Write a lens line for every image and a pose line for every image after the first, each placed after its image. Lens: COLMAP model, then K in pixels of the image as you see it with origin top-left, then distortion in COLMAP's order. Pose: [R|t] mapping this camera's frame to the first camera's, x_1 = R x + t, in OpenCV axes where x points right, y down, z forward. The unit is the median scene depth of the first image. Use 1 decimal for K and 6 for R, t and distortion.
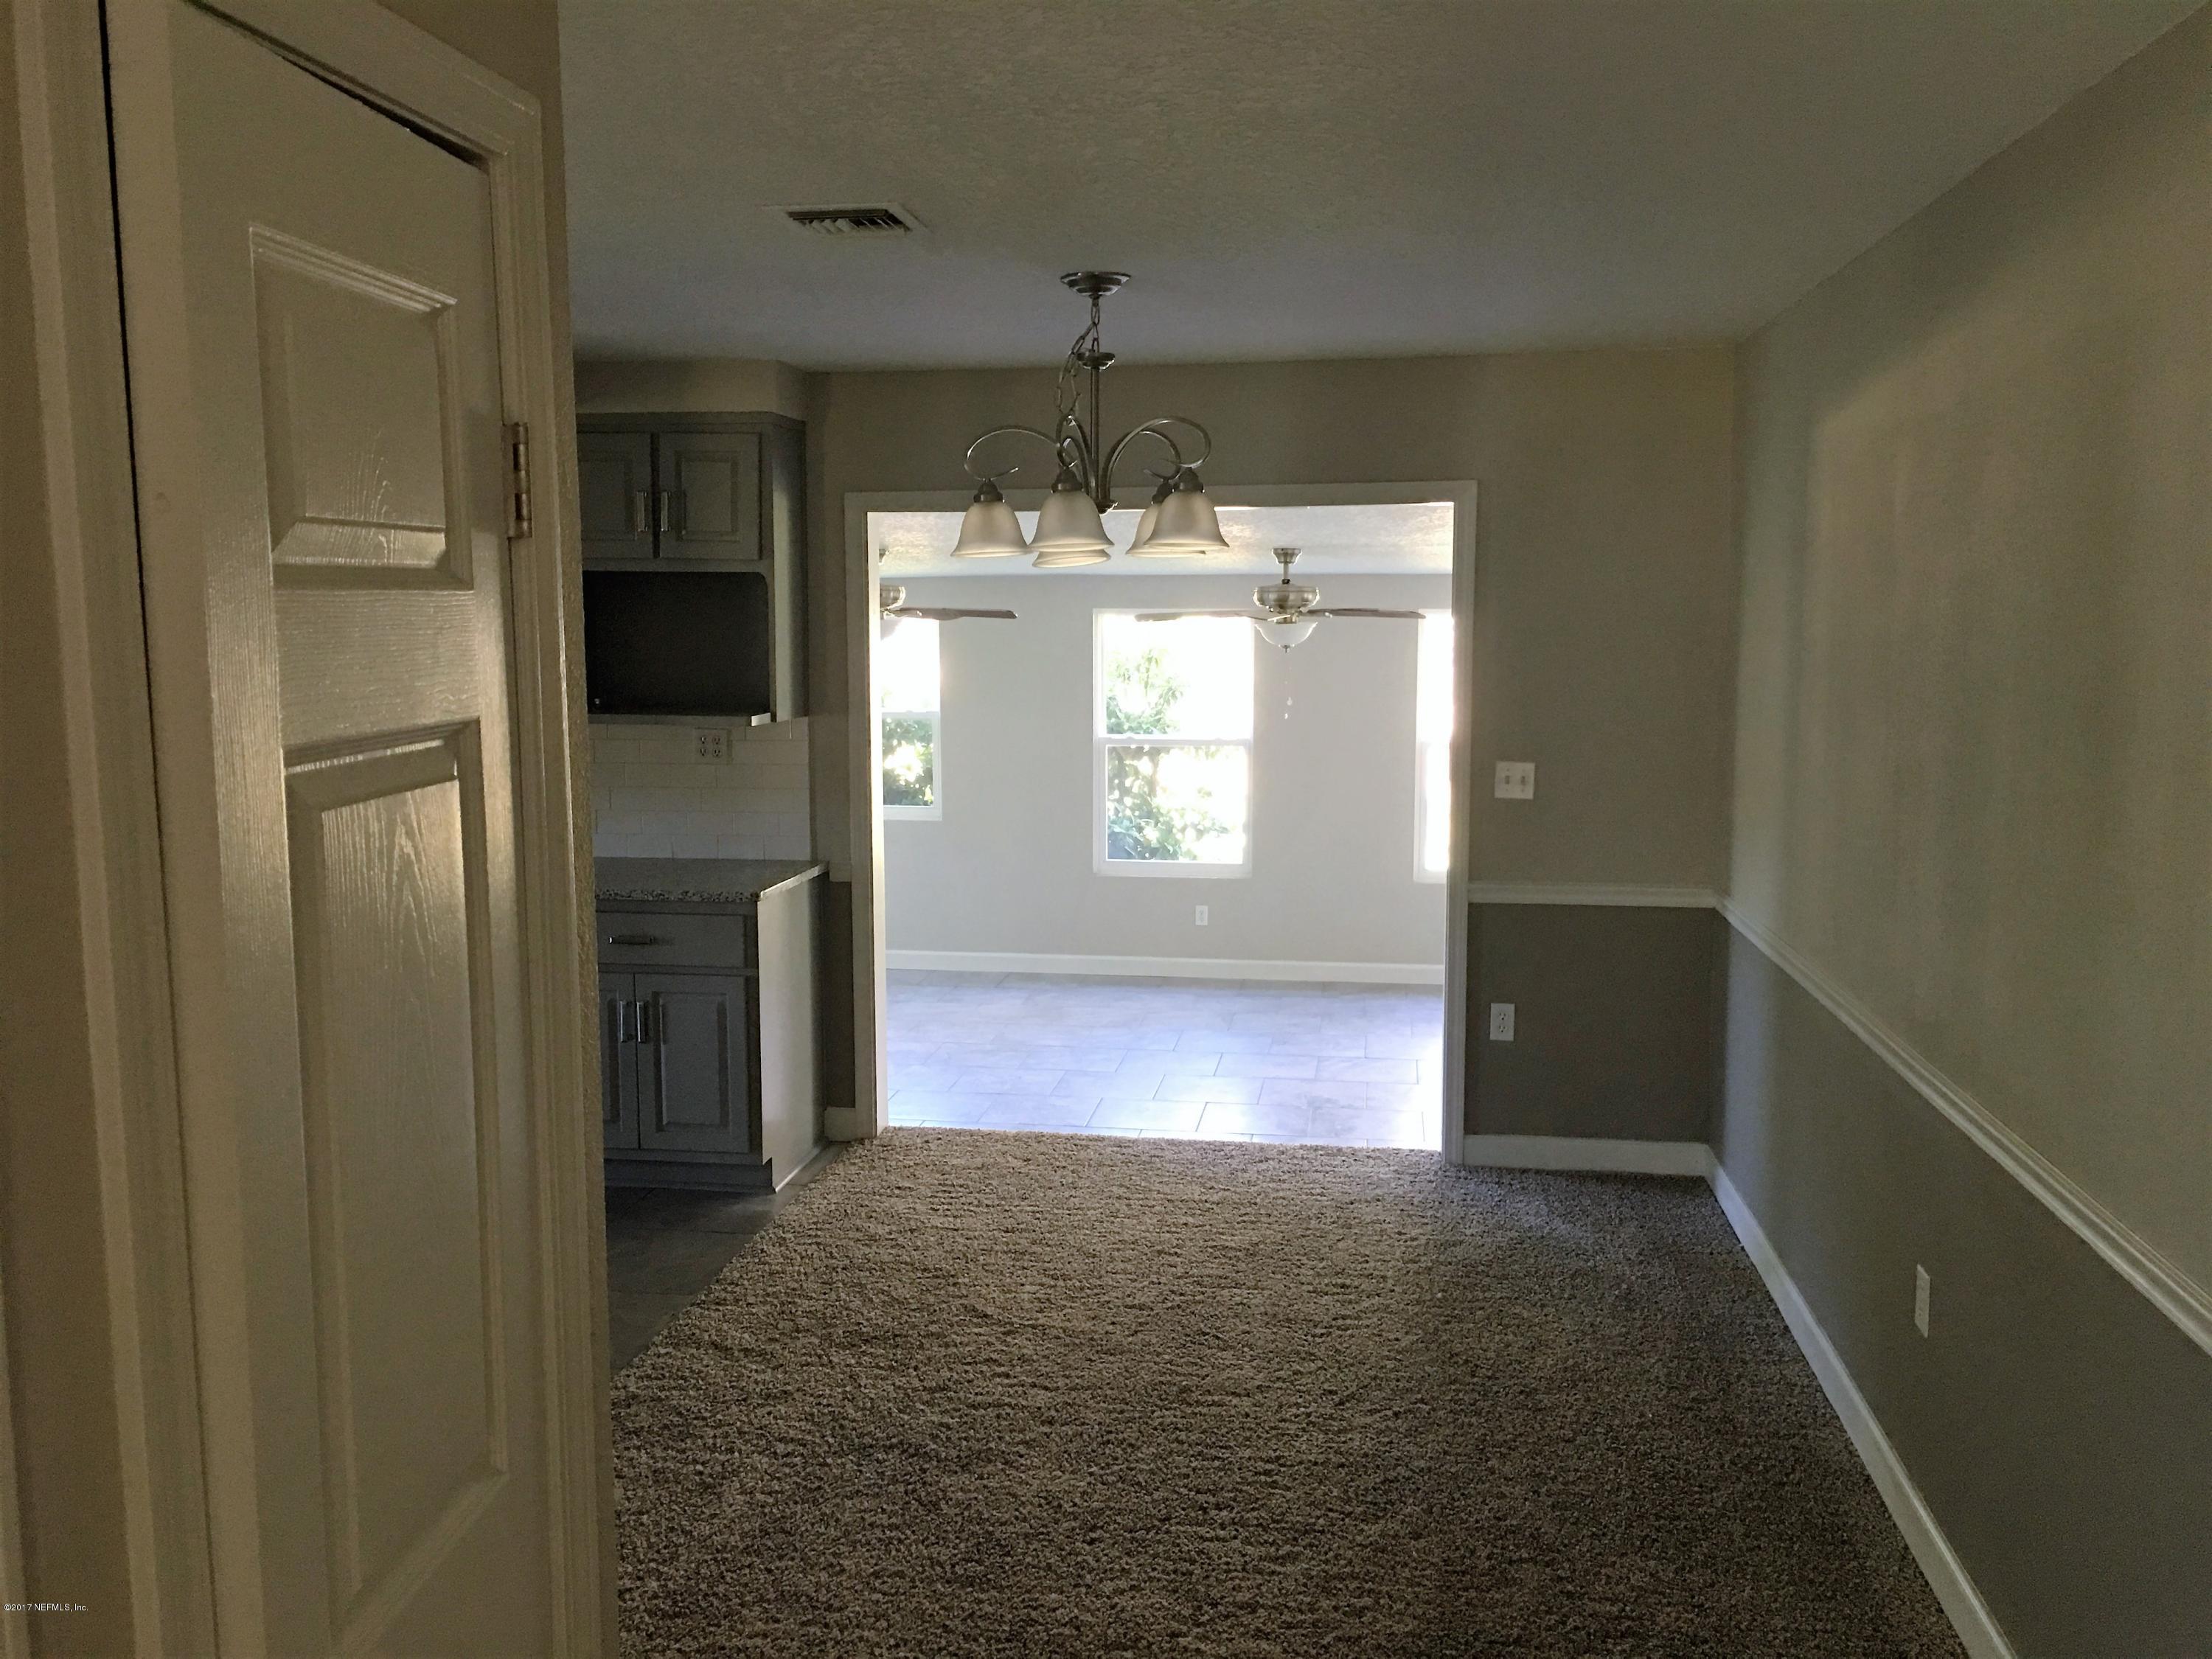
lens RADIAL K [[1897.2, 0, 1108.9], [0, 1897.2, 830.5], [0, 0, 1]] dist [0.076748, -0.102313]
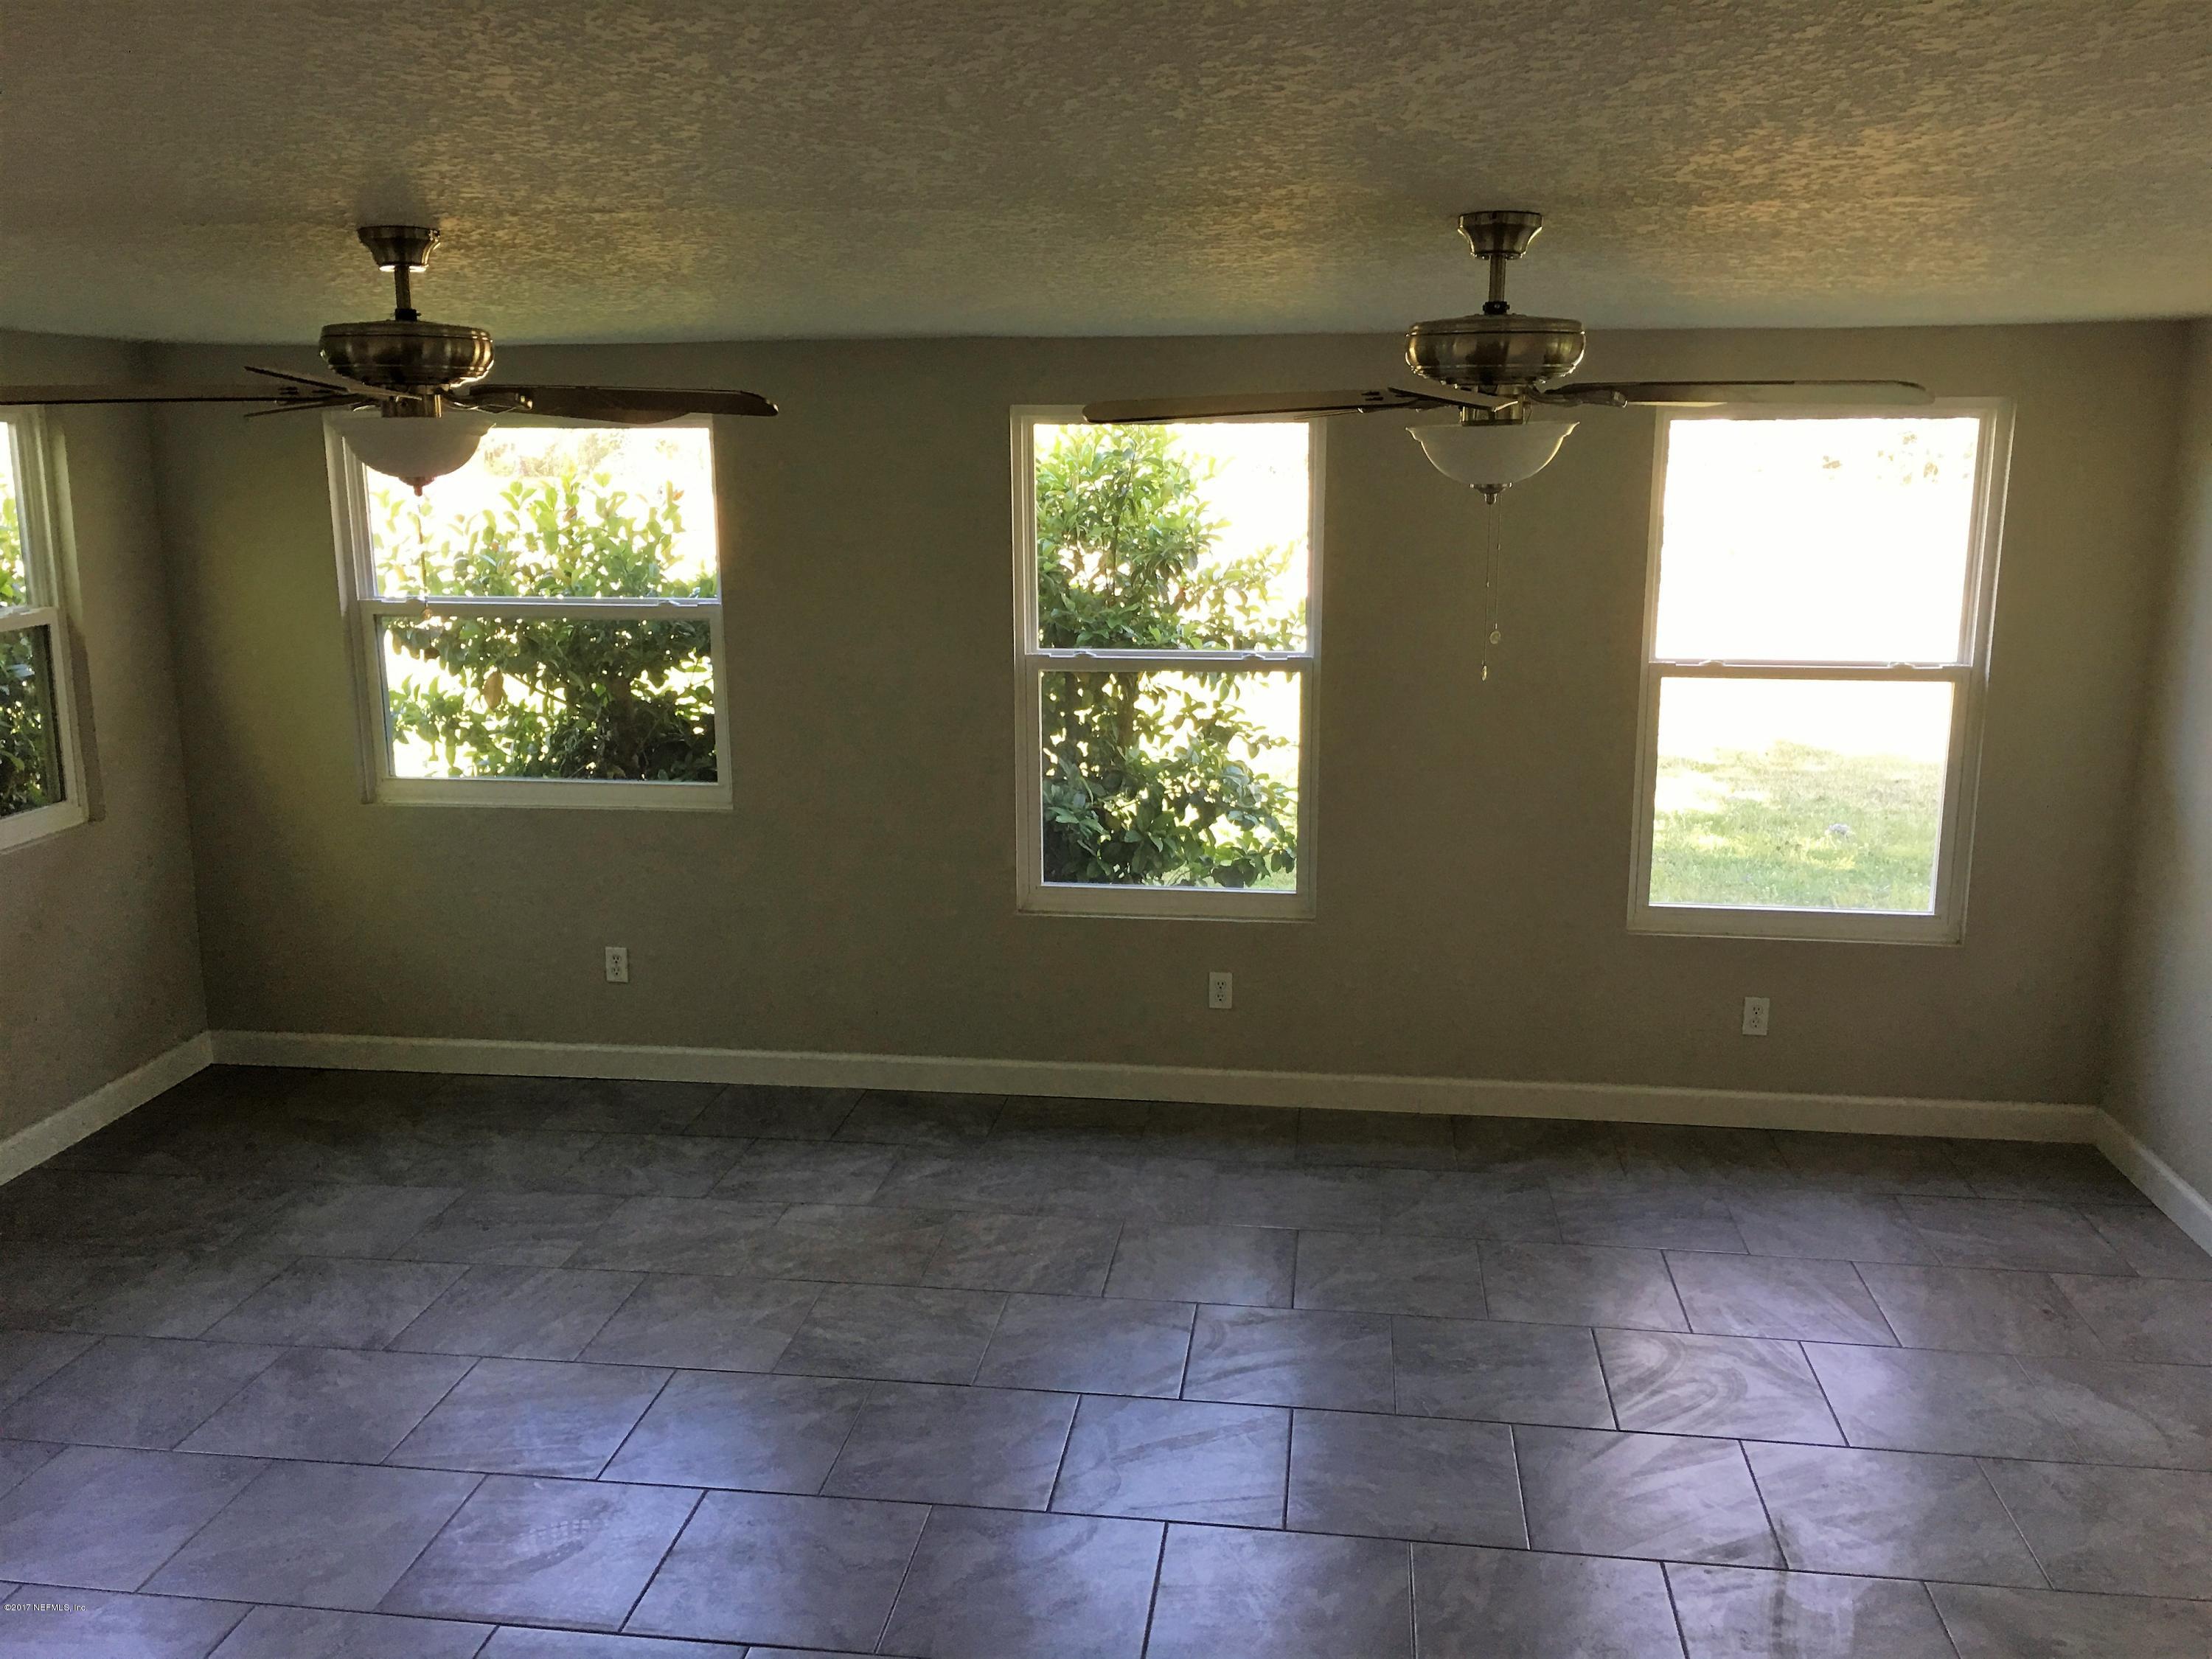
lens RADIAL K [[1897.2, 0, 1098.3], [0, 1897.2, 831.4], [0, 0, 1]] dist [0.076748, -0.102313]
pose [[0.999865, -0.007722, 0.014529, 0.007125], [0.006336, 0.995633, 0.093141, -0.048880], [-0.015184, -0.093036, 0.995547, 0.468377]]
